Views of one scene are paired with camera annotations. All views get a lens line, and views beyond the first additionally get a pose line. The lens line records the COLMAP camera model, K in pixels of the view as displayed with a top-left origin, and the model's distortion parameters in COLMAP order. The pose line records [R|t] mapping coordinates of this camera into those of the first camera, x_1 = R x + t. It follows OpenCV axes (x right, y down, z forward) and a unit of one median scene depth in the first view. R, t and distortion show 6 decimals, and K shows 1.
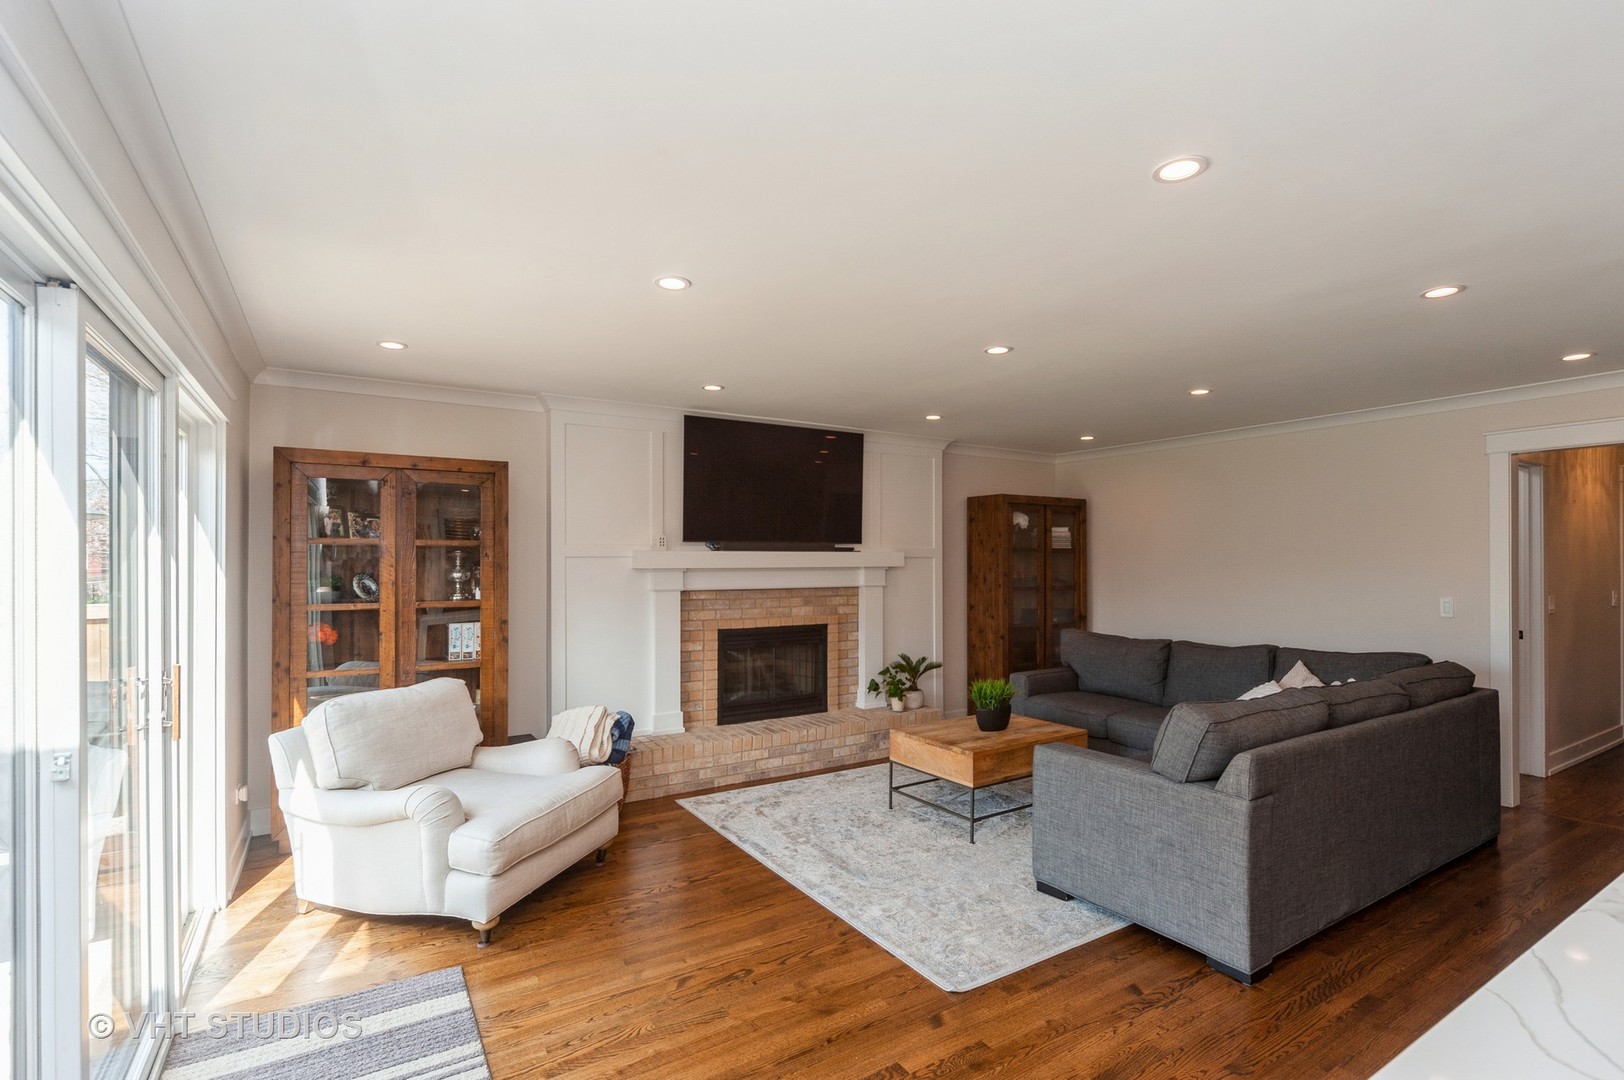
lens RADIAL K [[759.9, 0, 812.7], [0, 759.9, 552.9], [0, 0, 1]] dist [0.000275, 0.000070]
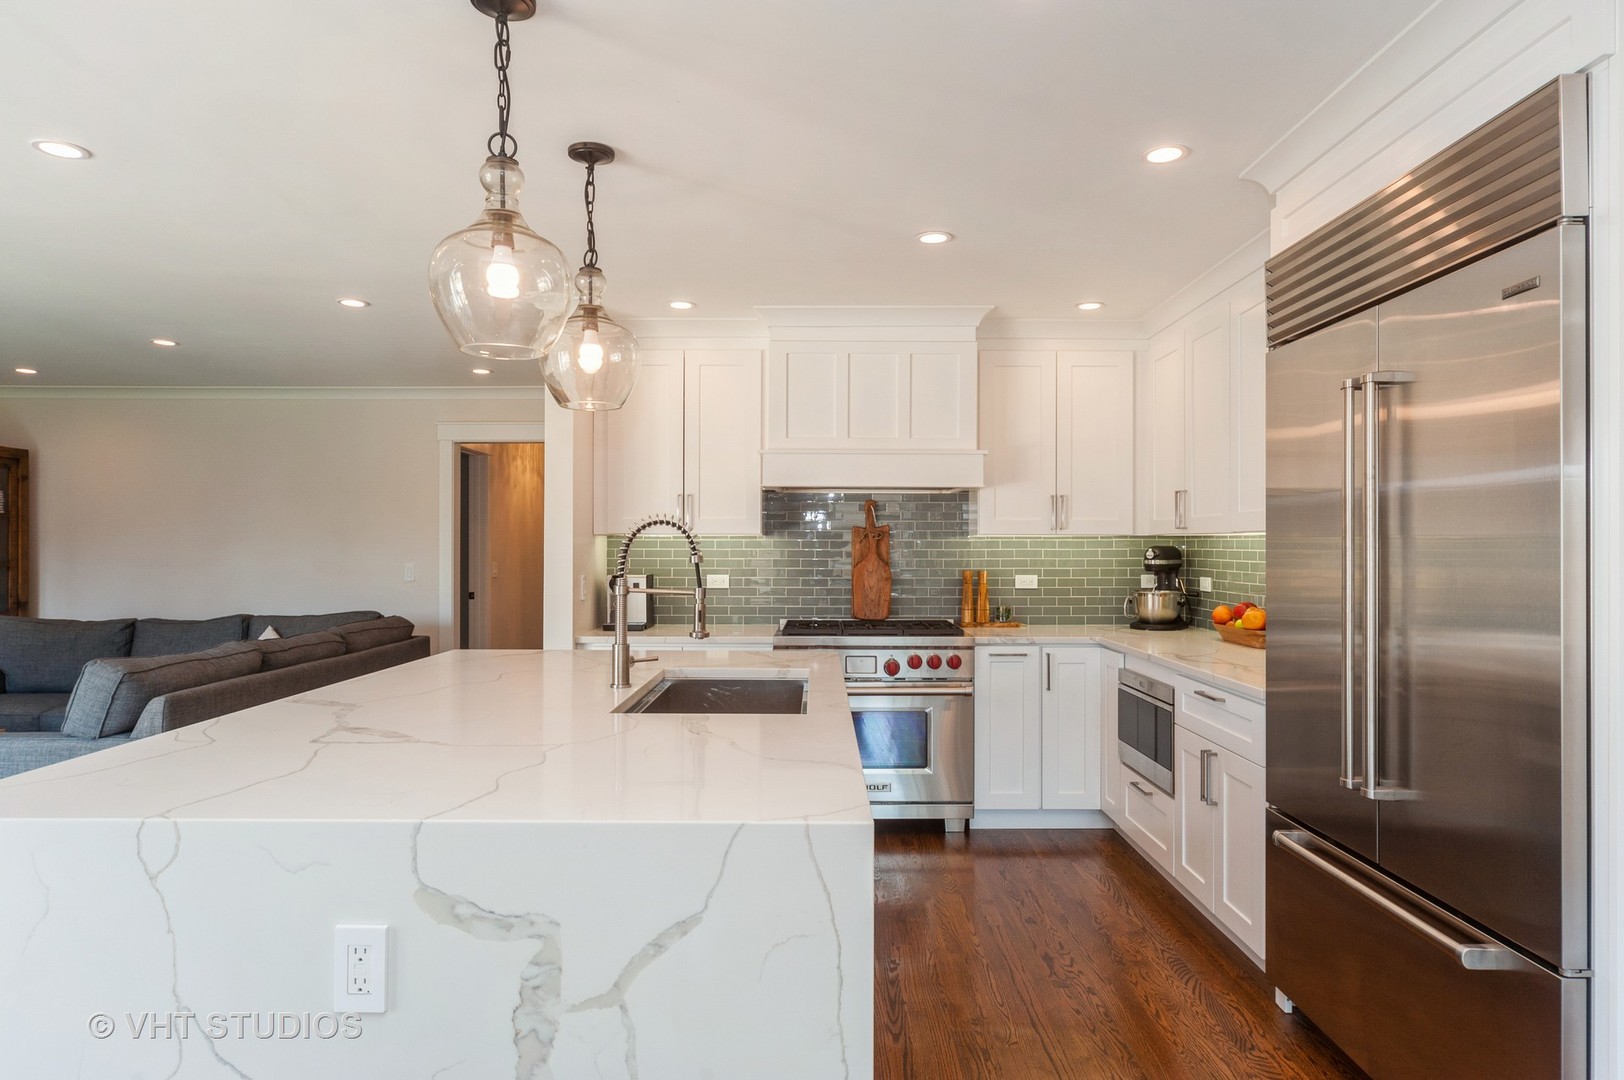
lens RADIAL K [[941.6, 0, 813.5], [0, 941.6, 539.6], [0, 0, 1]] dist [0.006083, 0.001083]
pose [[0.534262, 0.006052, 0.845297, -0.044707], [-0.010650, 0.999943, -0.000428, 0.020910], [-0.845252, -0.008773, 0.534297, -0.325009]]
